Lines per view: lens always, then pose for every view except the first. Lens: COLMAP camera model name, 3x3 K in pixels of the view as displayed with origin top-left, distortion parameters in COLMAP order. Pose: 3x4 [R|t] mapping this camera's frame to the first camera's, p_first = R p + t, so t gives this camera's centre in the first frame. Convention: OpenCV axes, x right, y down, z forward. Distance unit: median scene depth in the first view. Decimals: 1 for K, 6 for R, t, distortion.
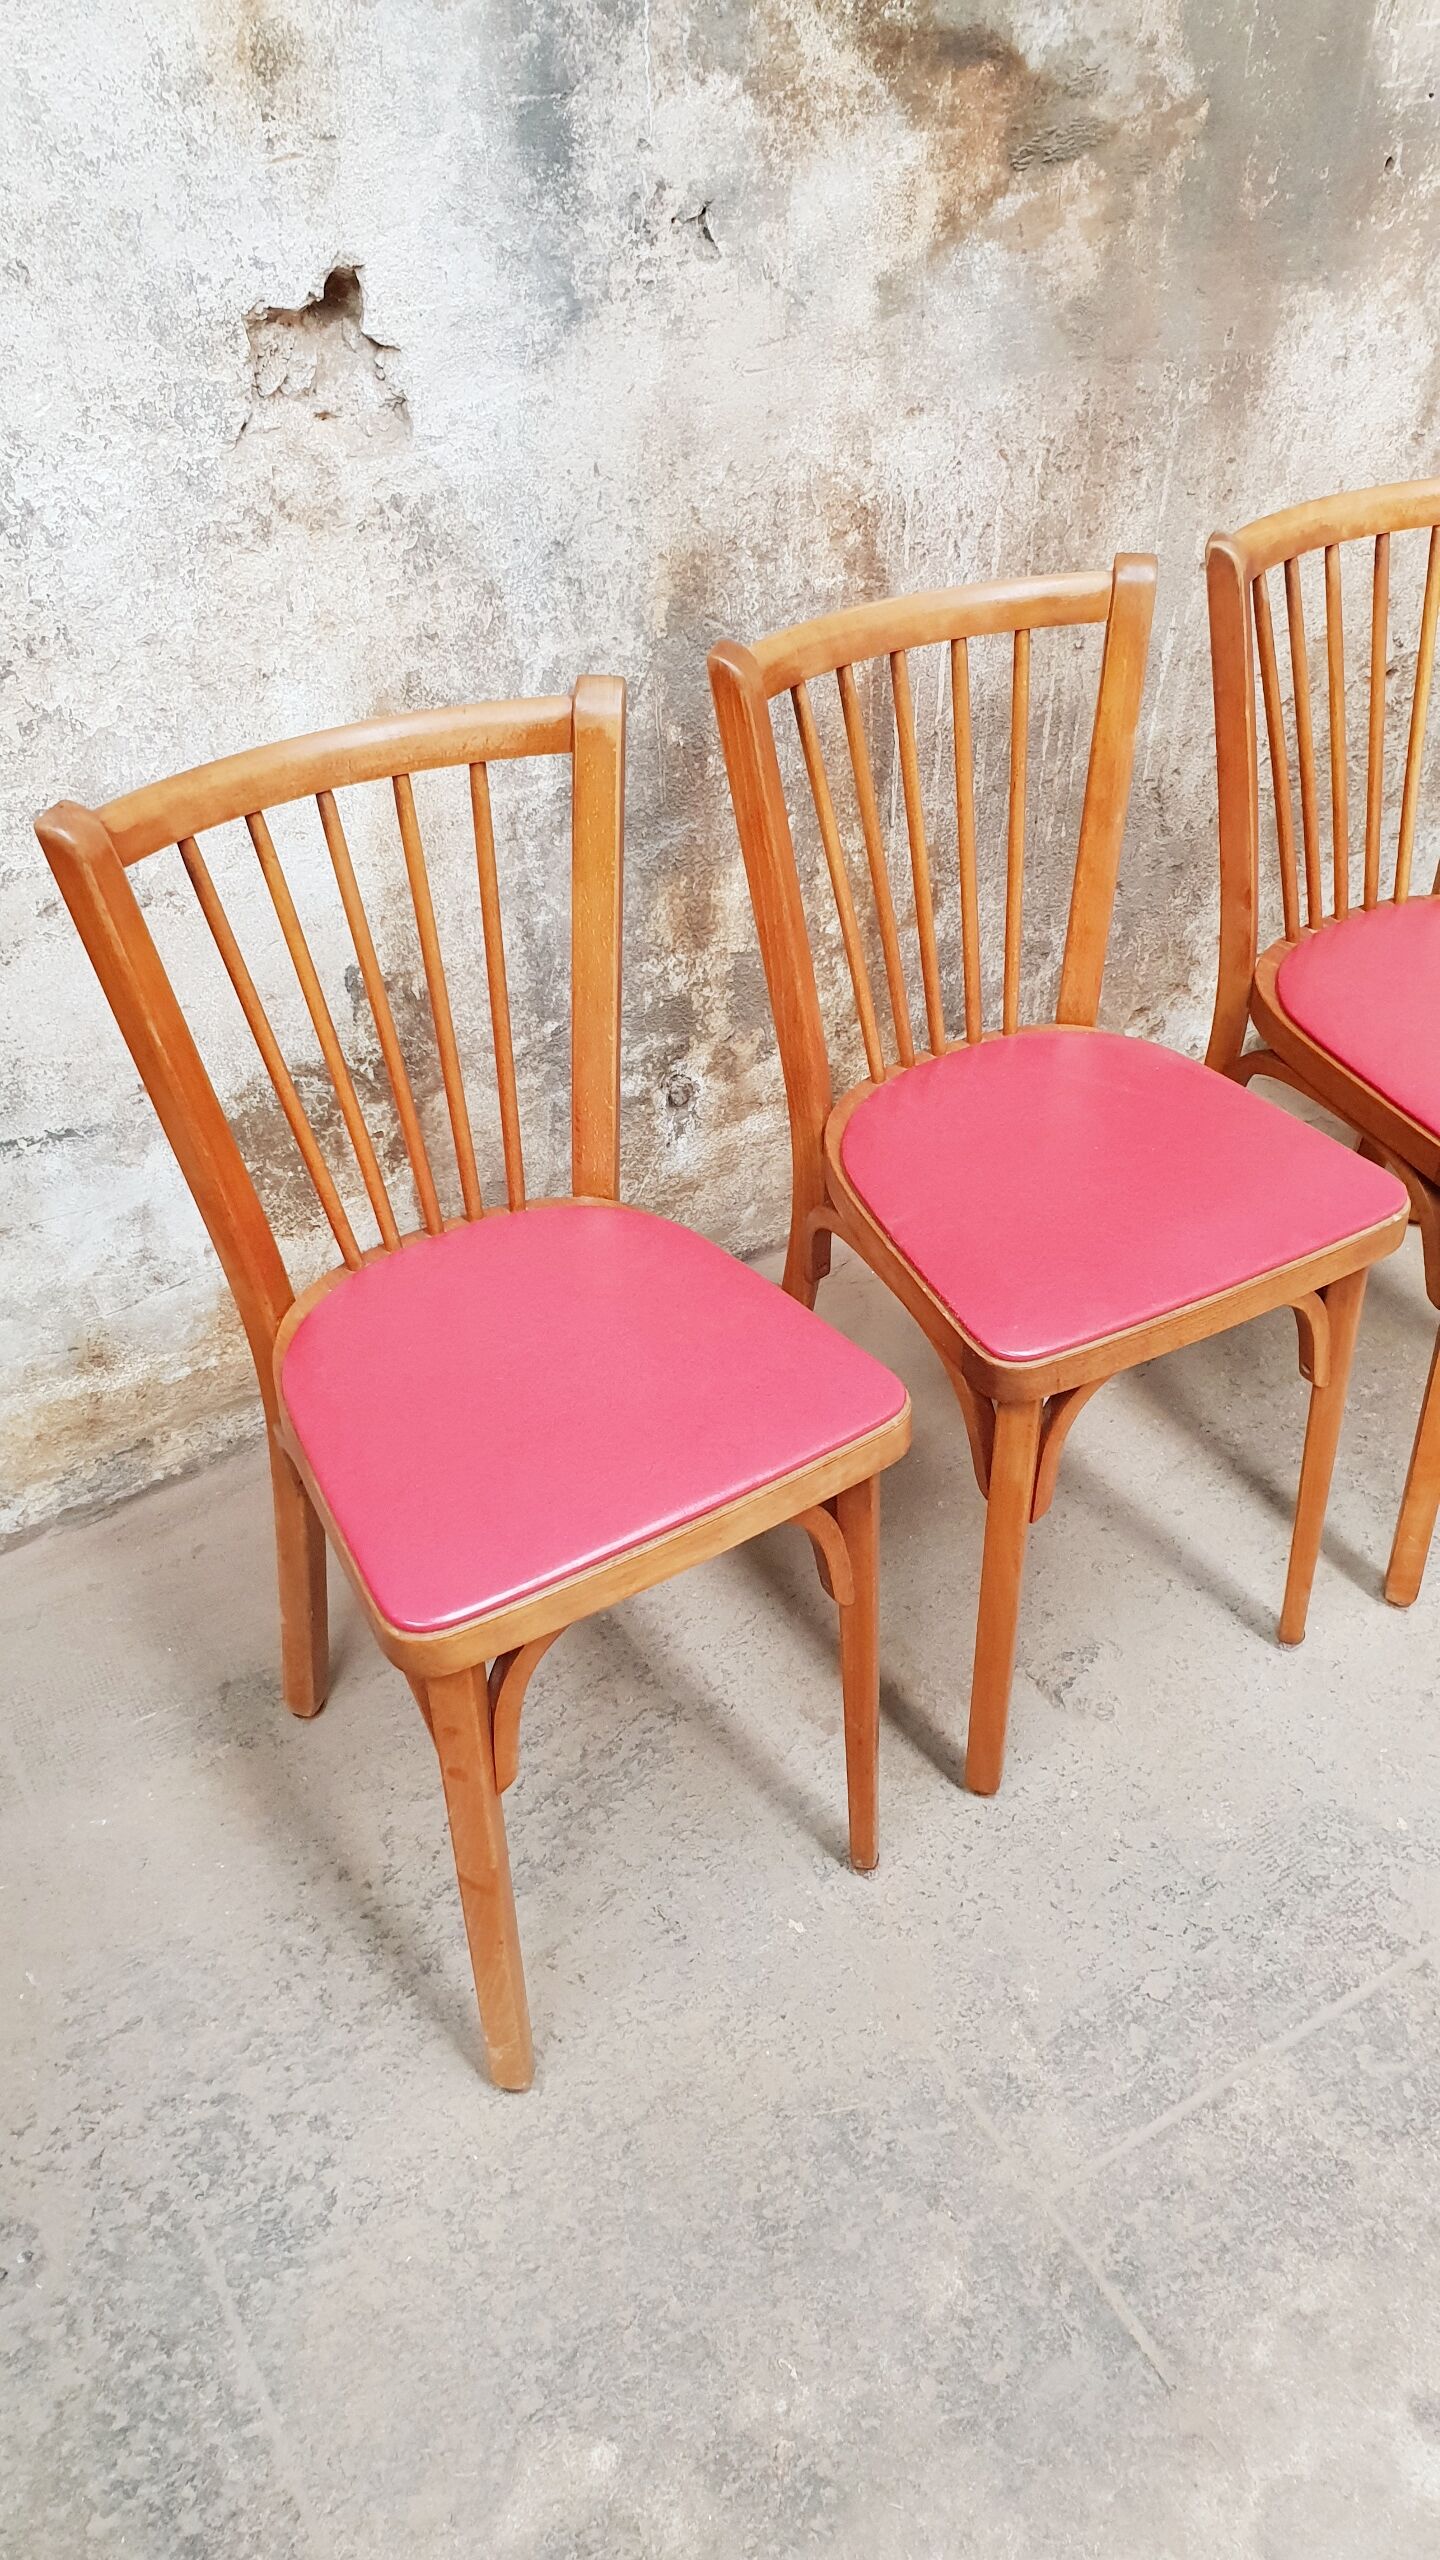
lens RADIAL K [[1996.5, 0, 757.0], [0, 1996.5, 1294.3], [0, 0, 1]] dist [0.012746, -0.001502]
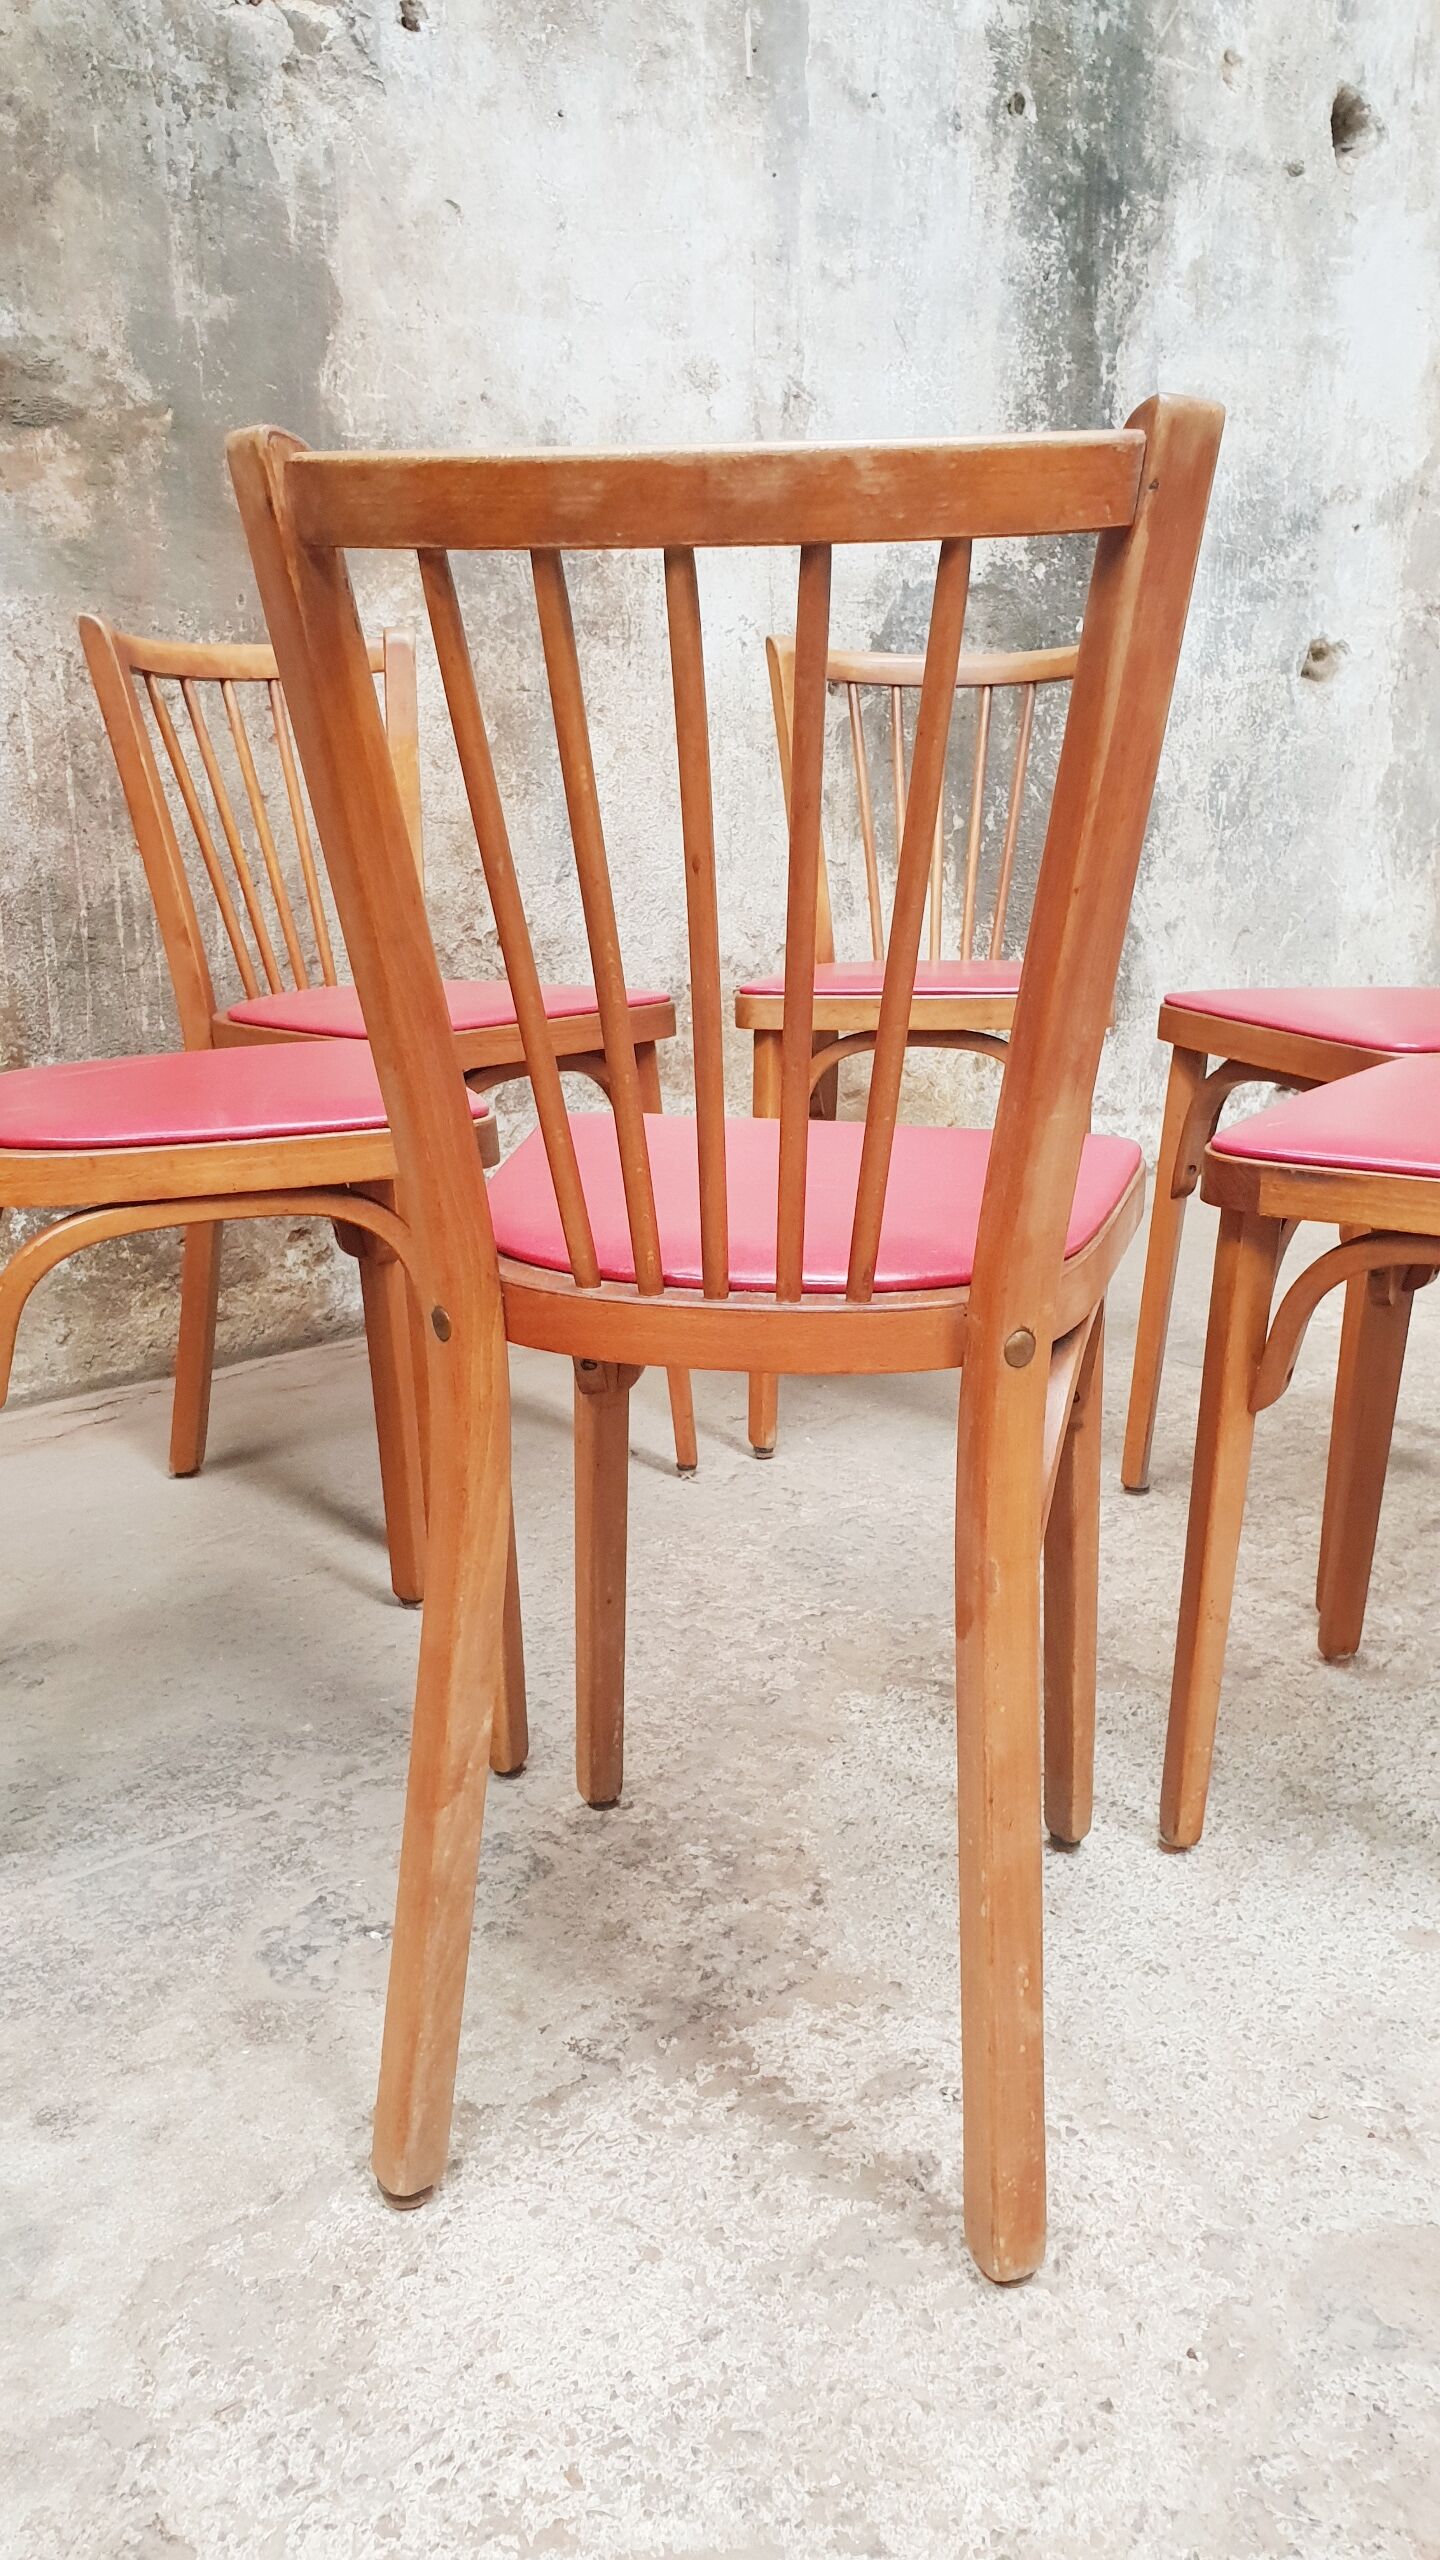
lens RADIAL K [[1996.5, 0, 753.3], [0, 1996.5, 1292.7], [0, 0, 1]] dist [0.012746, -0.001502]
pose [[0.992159, -0.045111, 0.116560, 0.426727], [0.089833, 0.905785, -0.414105, 0.483476], [-0.086898, 0.421329, 0.902735, 0.055418]]
